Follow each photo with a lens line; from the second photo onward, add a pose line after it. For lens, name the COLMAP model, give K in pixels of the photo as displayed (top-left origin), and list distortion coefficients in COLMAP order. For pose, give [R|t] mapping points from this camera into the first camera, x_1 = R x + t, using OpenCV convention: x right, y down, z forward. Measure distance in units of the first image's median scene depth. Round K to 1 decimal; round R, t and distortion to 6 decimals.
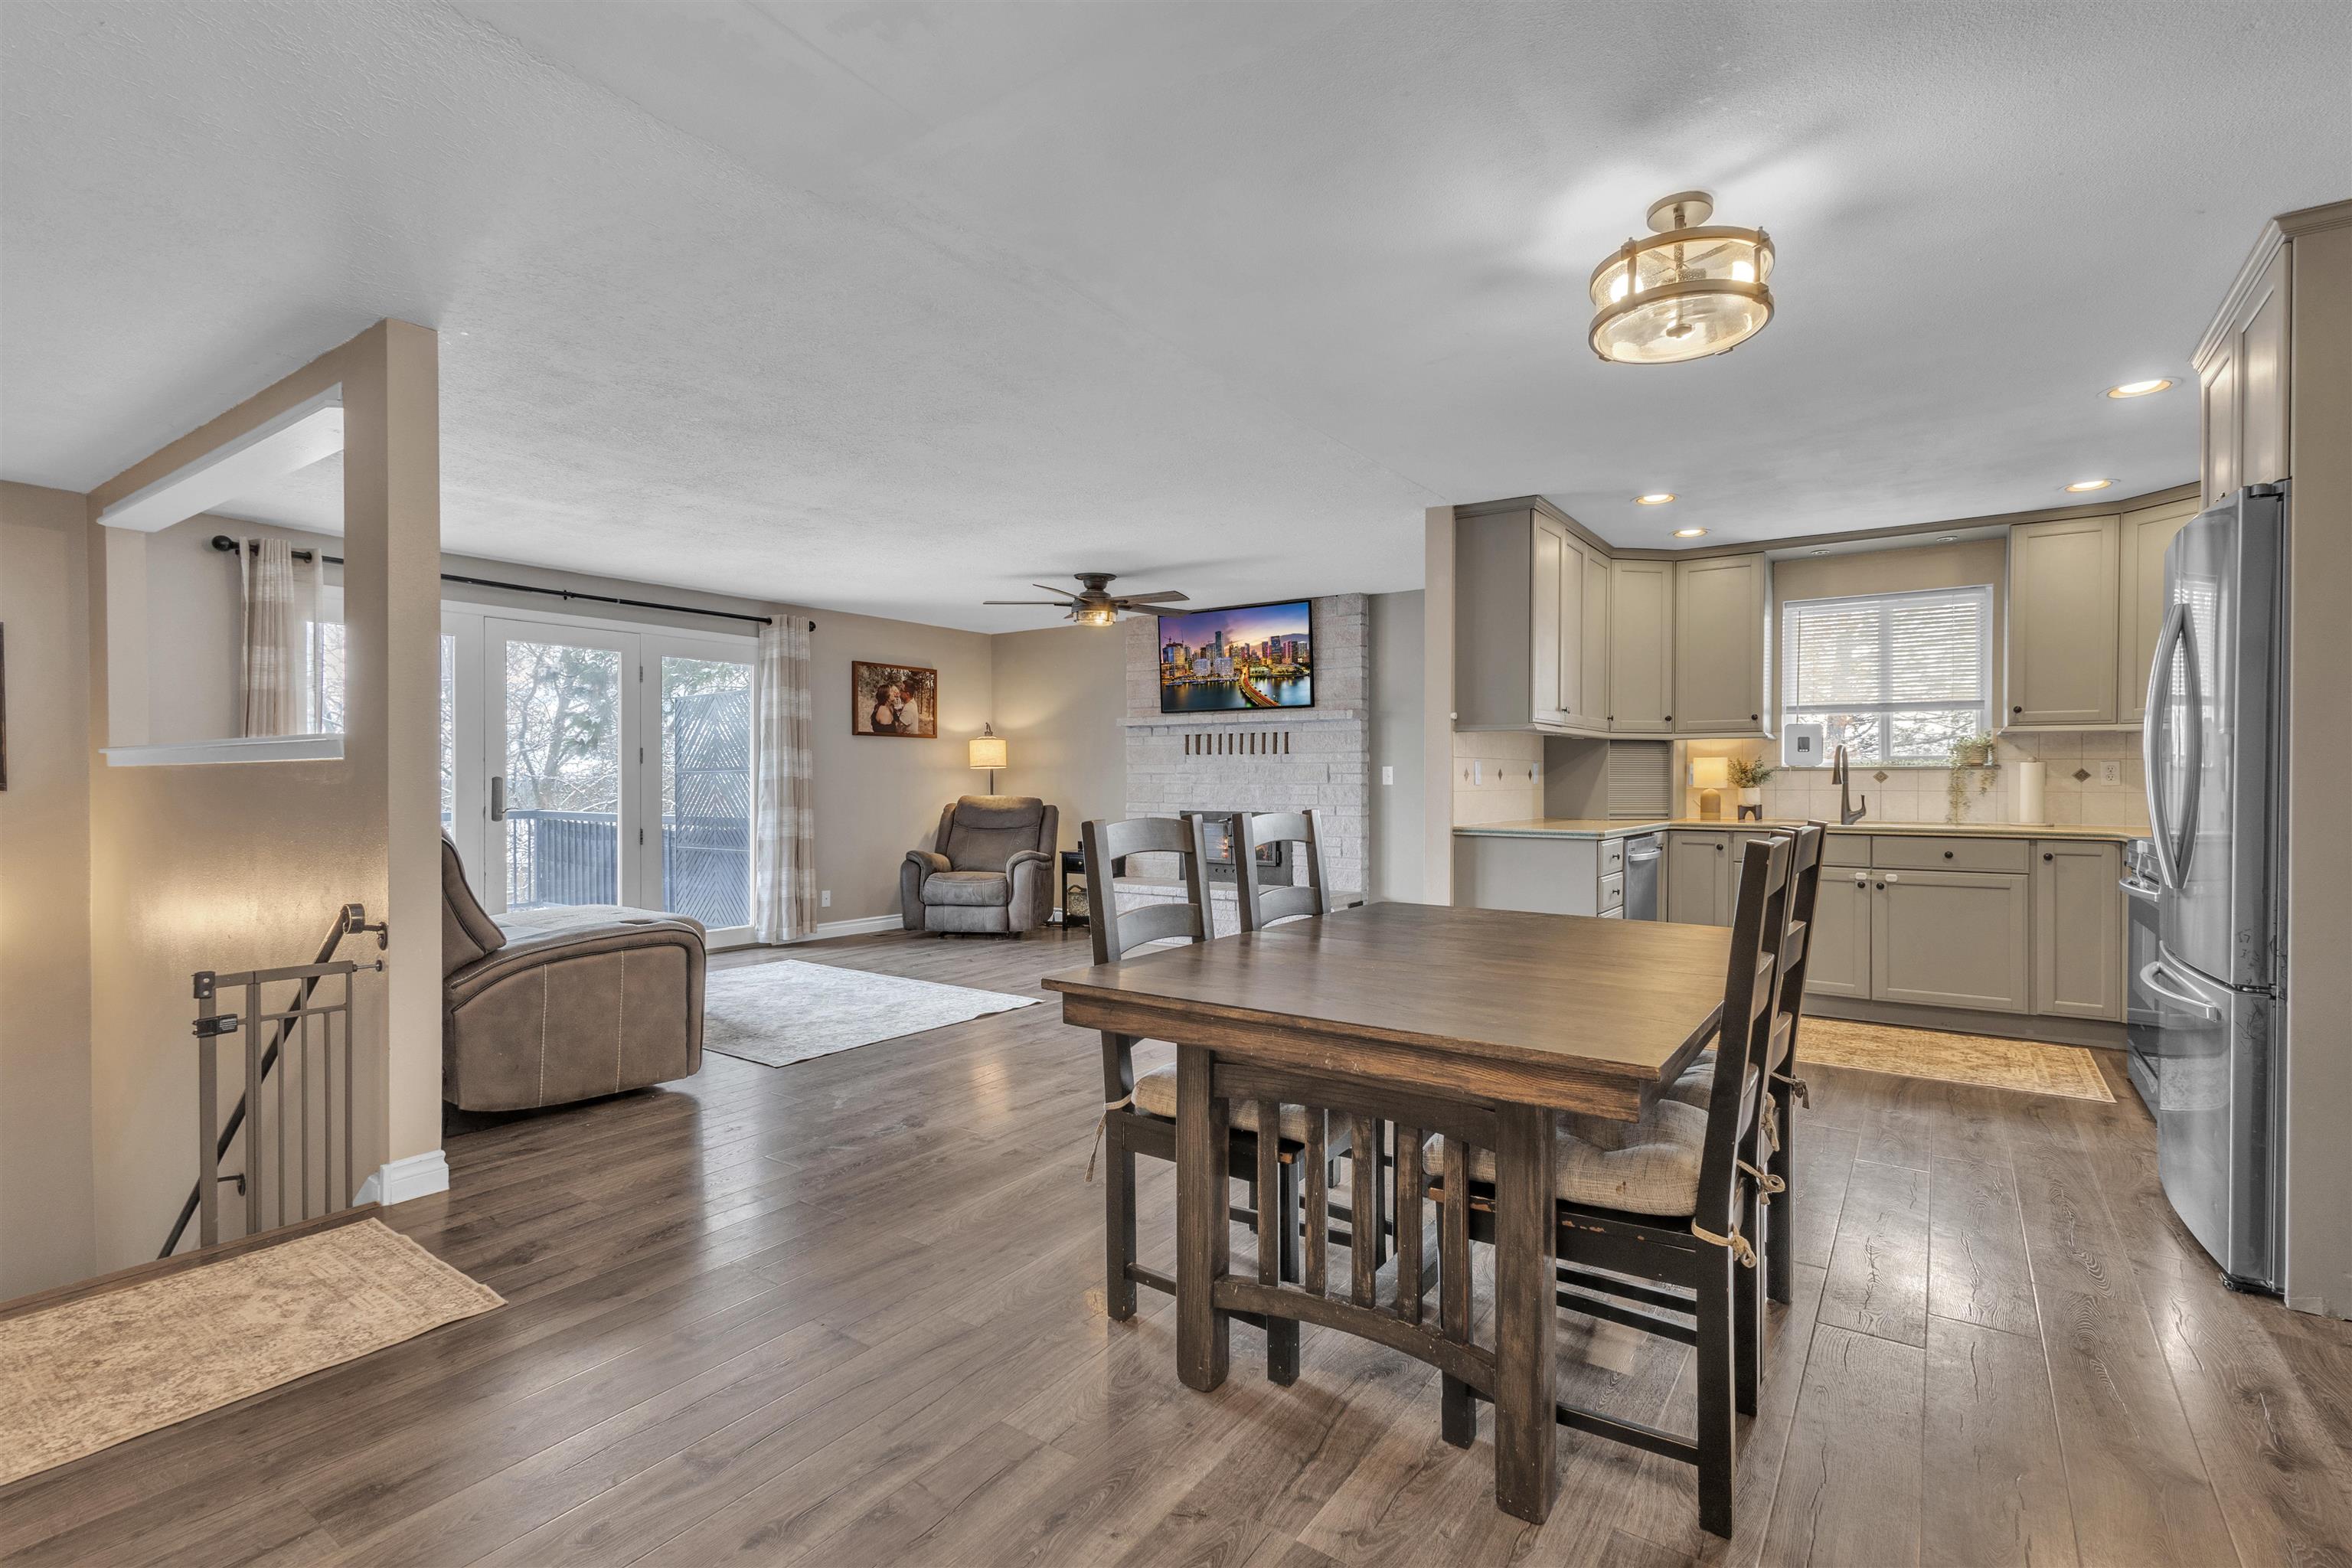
lens RADIAL K [[1086.8, 0, 1173.0], [0, 1086.8, 785.4], [0, 0, 1]] dist [0.008314, 0.000077]
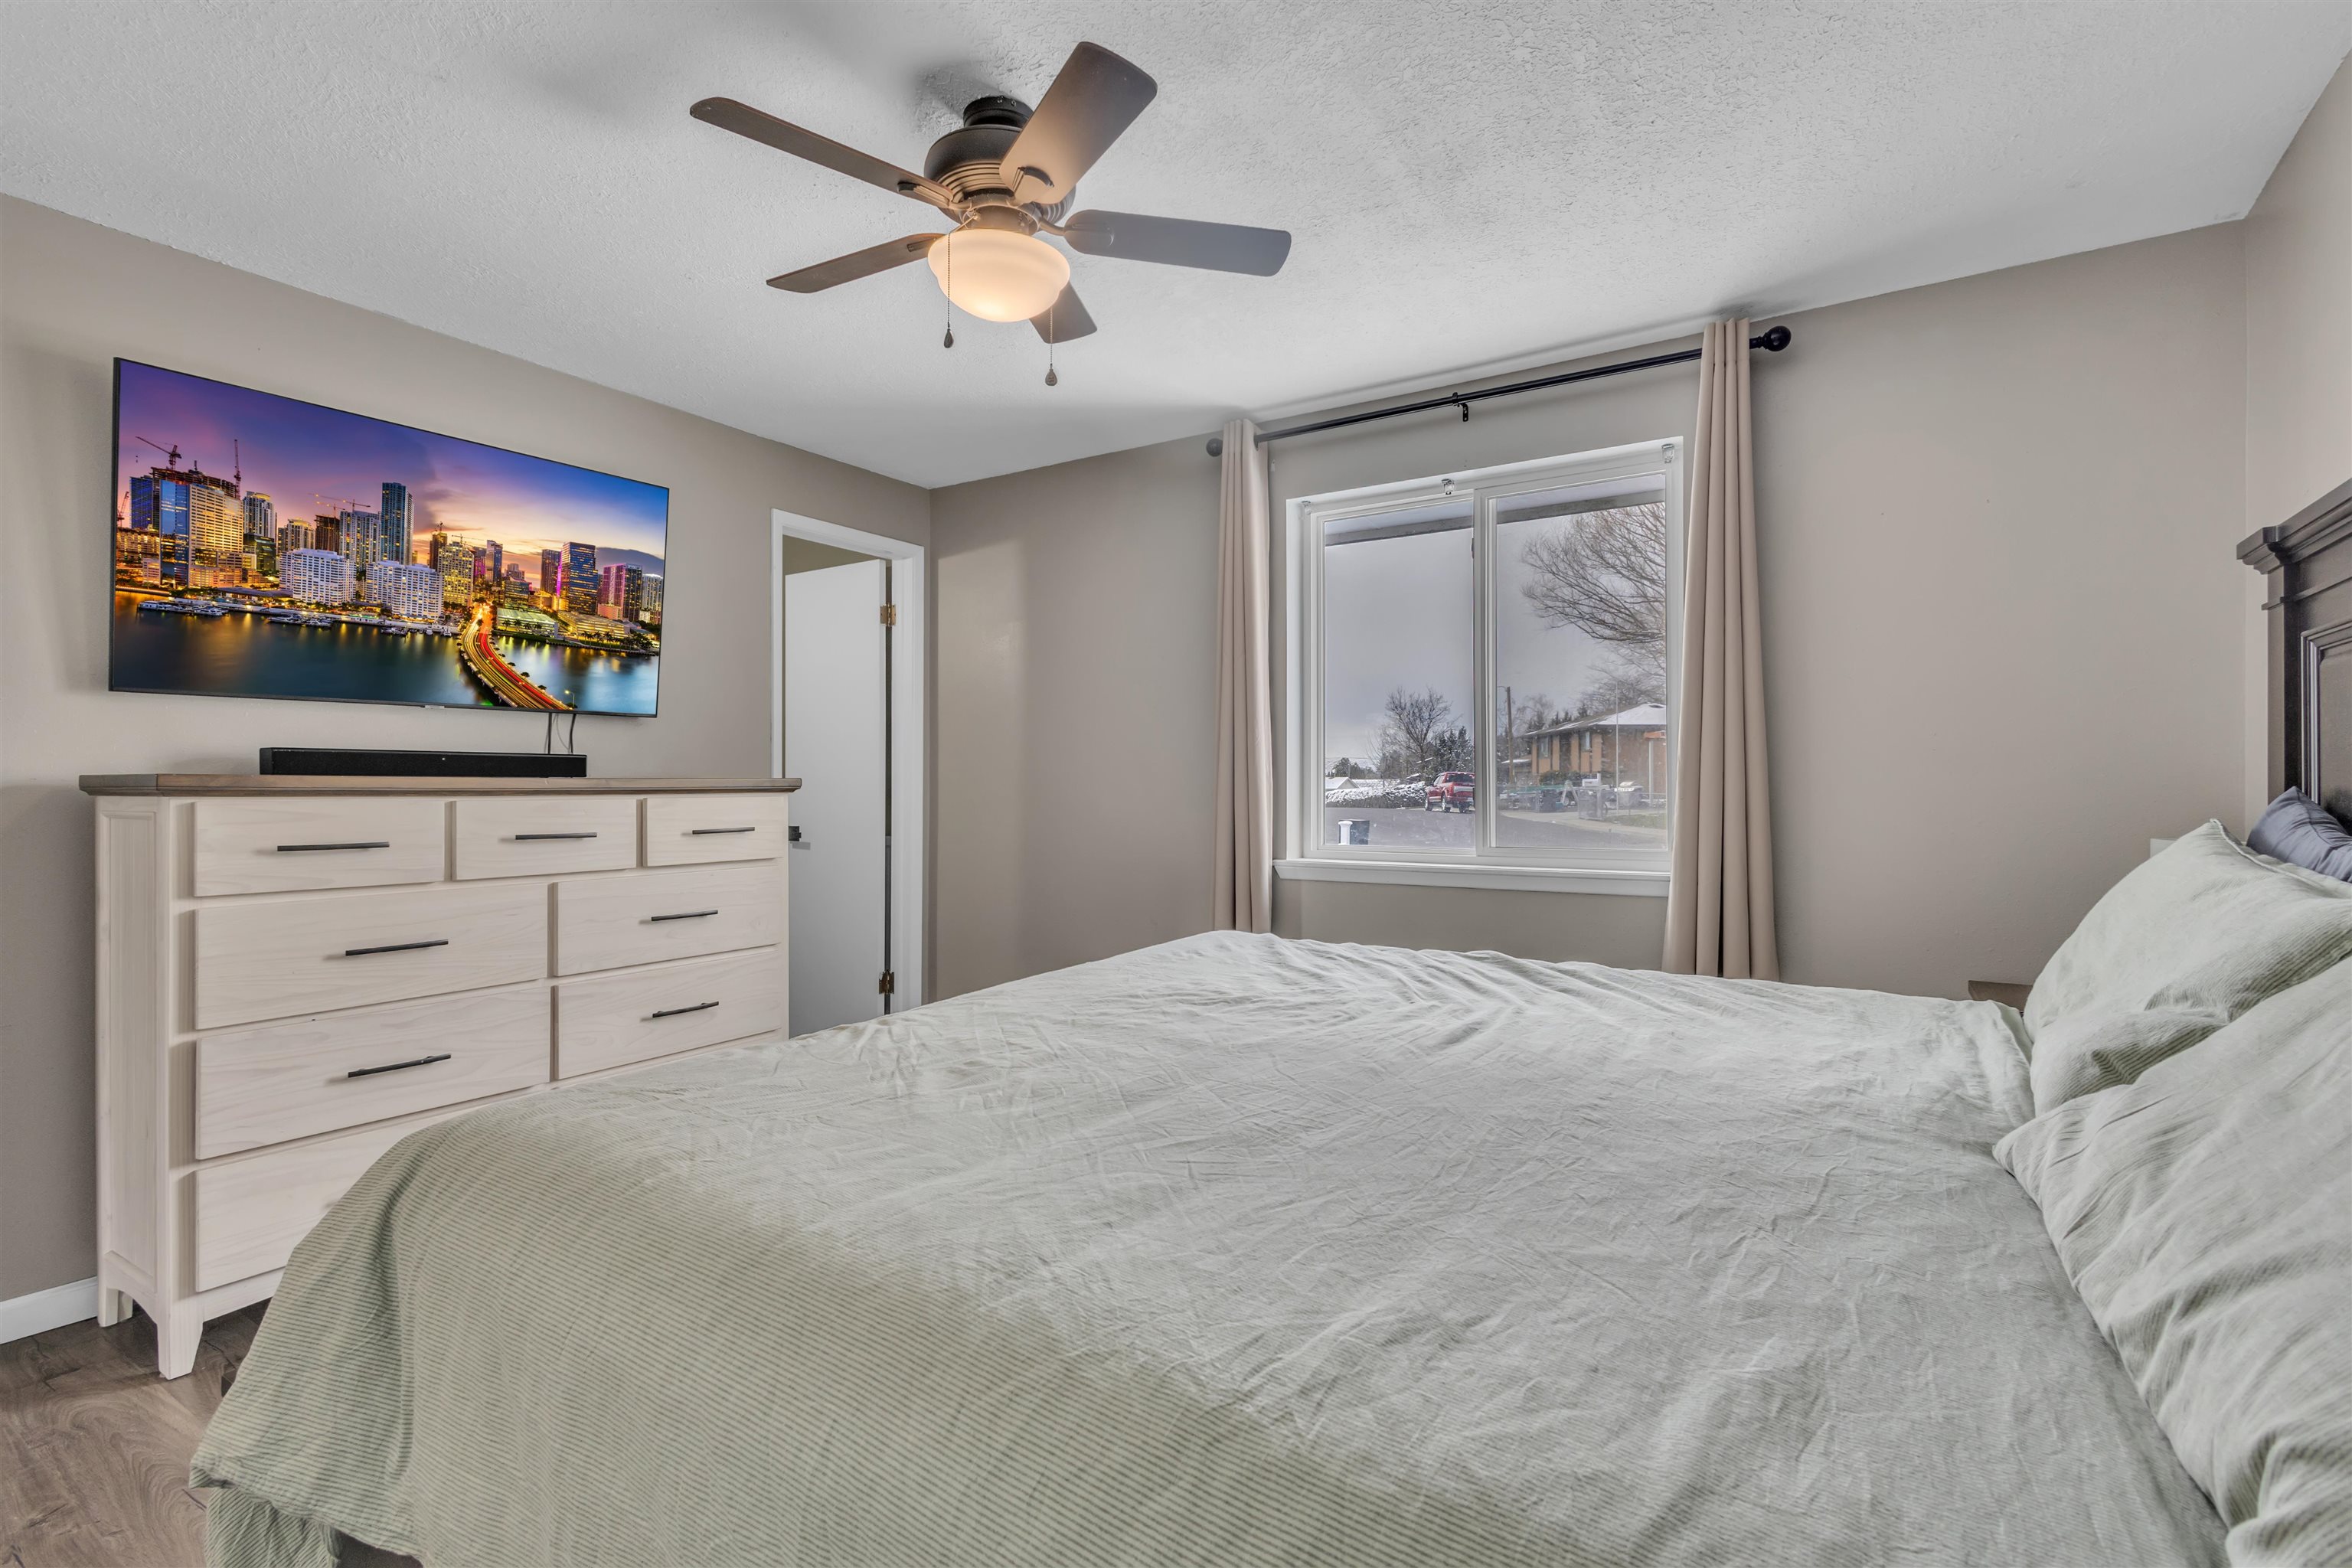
lens RADIAL K [[1105.3, 0, 1176.0], [0, 1105.3, 784.0], [0, 0, 1]] dist [-0.001895, -0.000067]
pose [[0.002530, -0.000760, 0.999997, -0.321121], [0.003697, 0.999993, 0.000750, -0.048704], [-0.999990, 0.003695, 0.002533, 0.791854]]
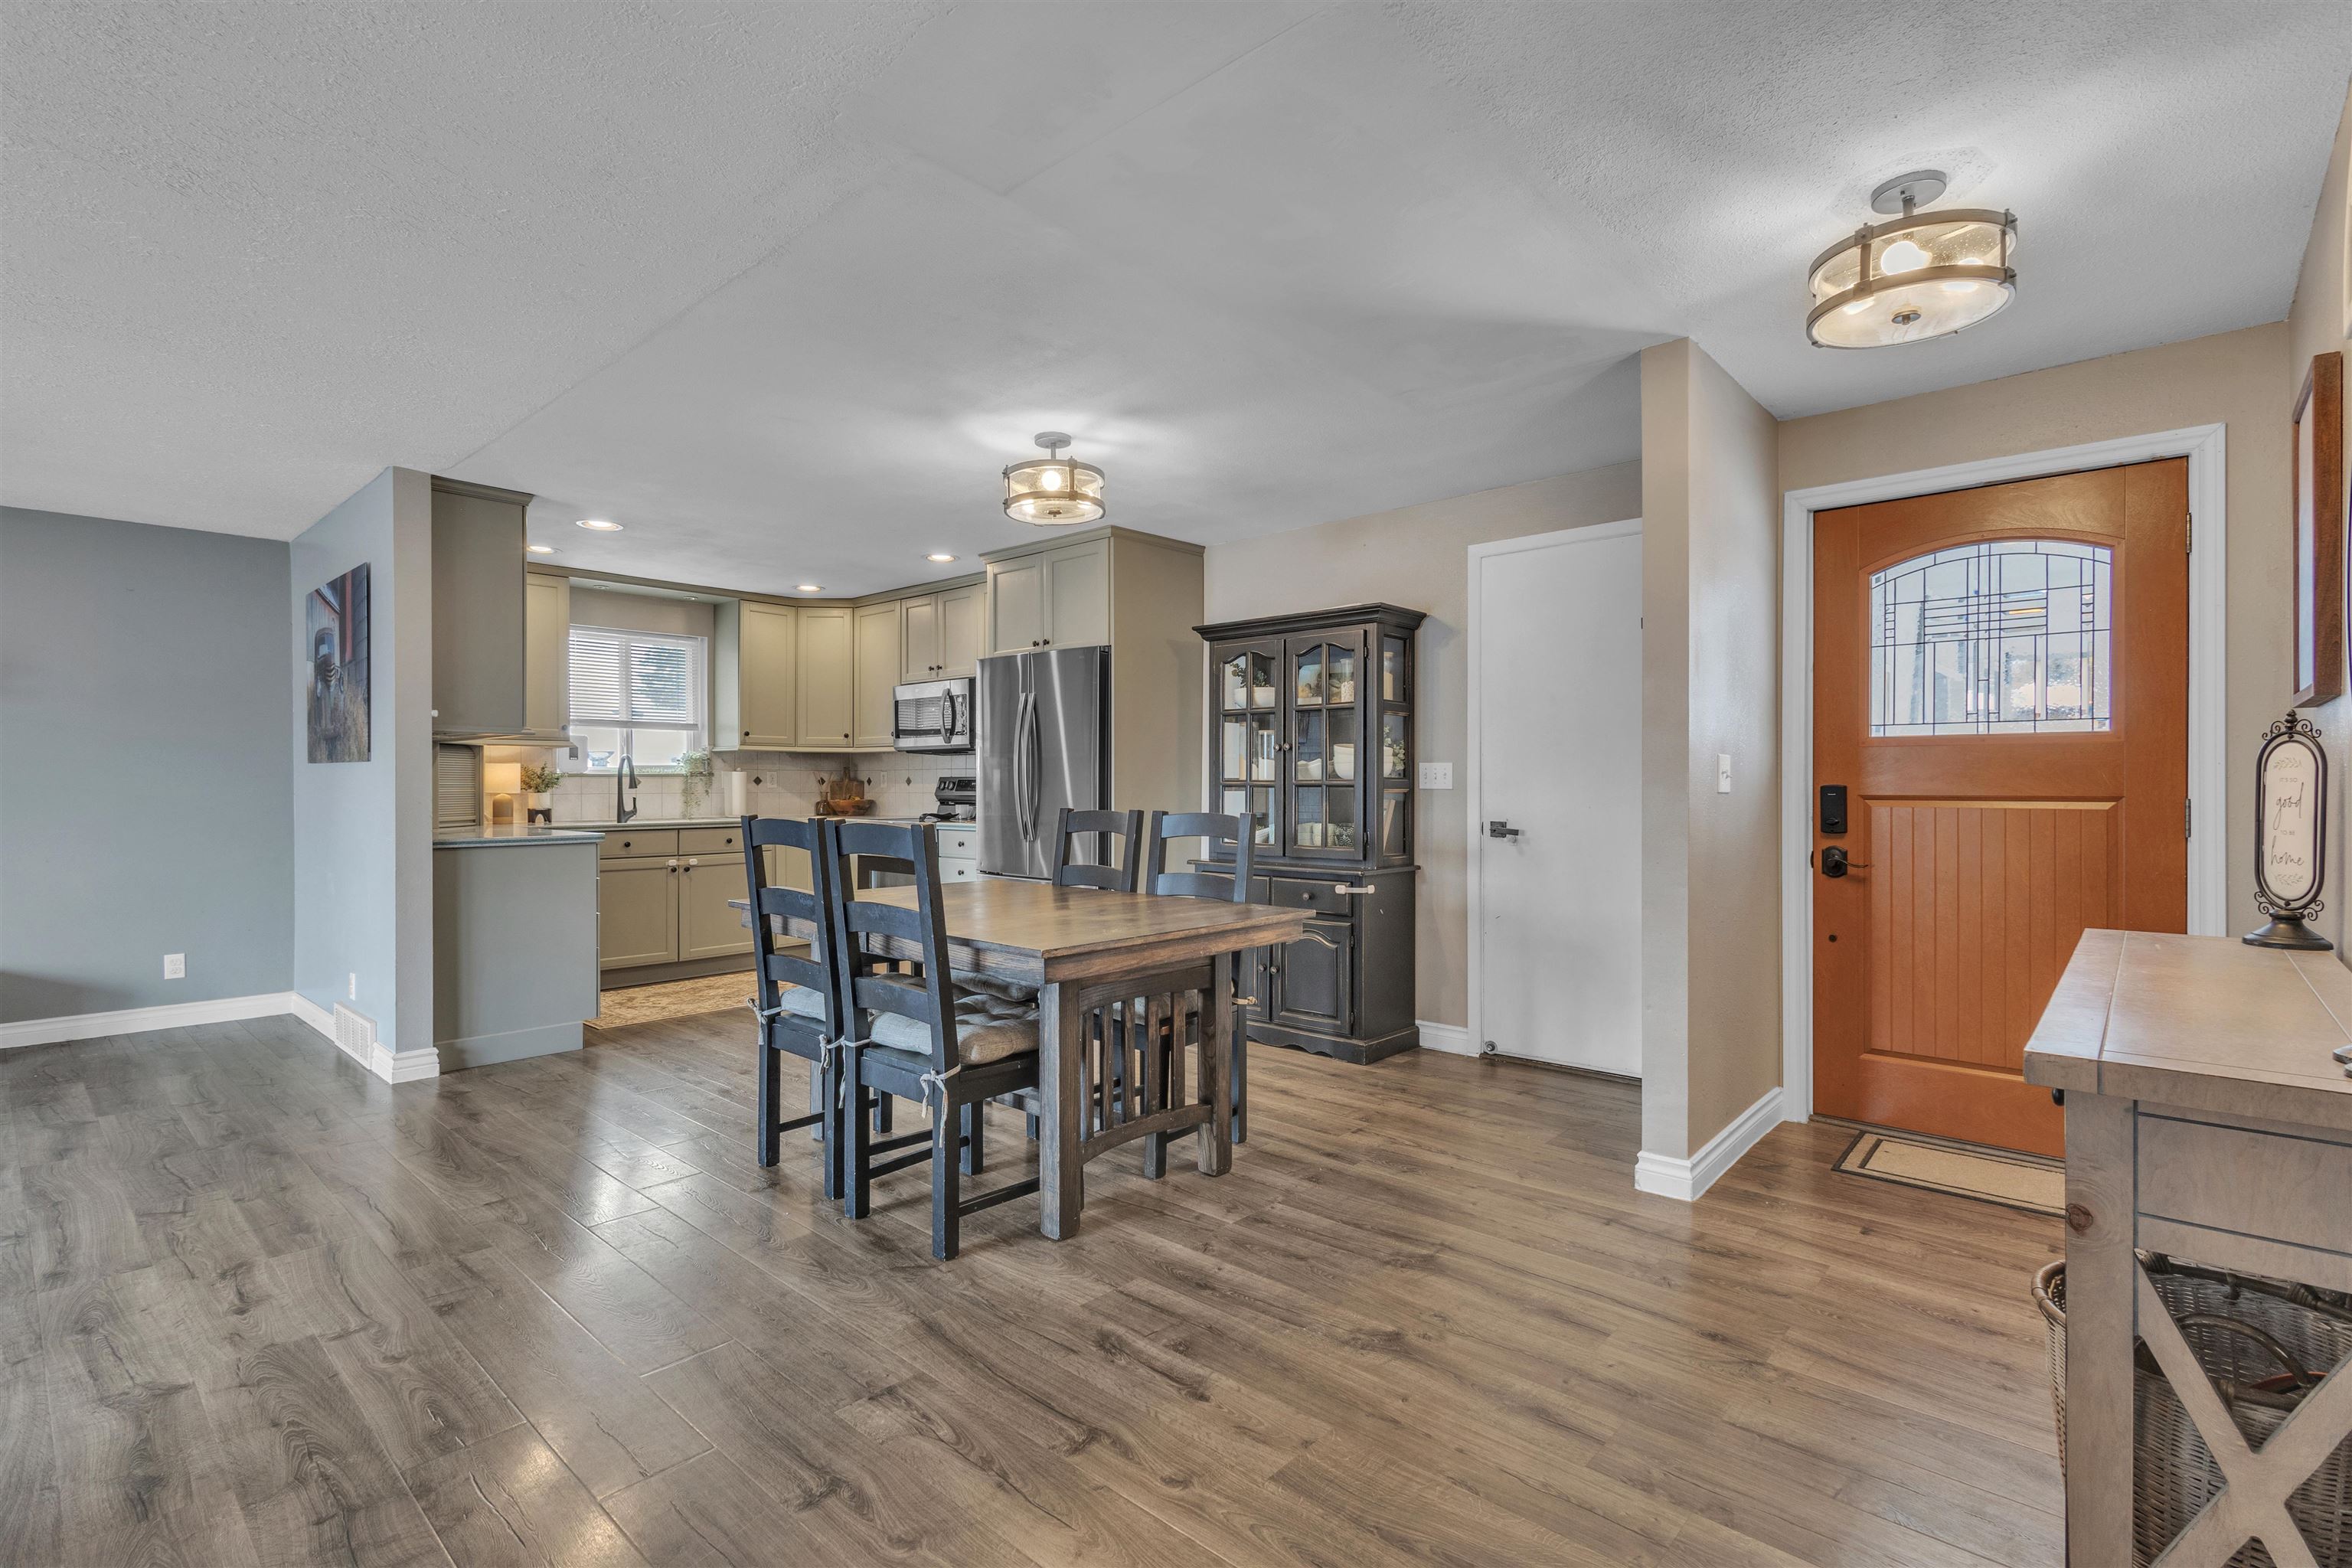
lens RADIAL K [[1091.7, 0, 1175.1], [0, 1091.7, 776.7], [0, 0, 1]] dist [0.005735, 0.000117]
pose [[0.124846, 0.003715, 0.992169, -0.362340], [0.008613, 0.999951, -0.004828, -0.002268], [-0.992139, 0.009148, 0.124807, 0.193348]]
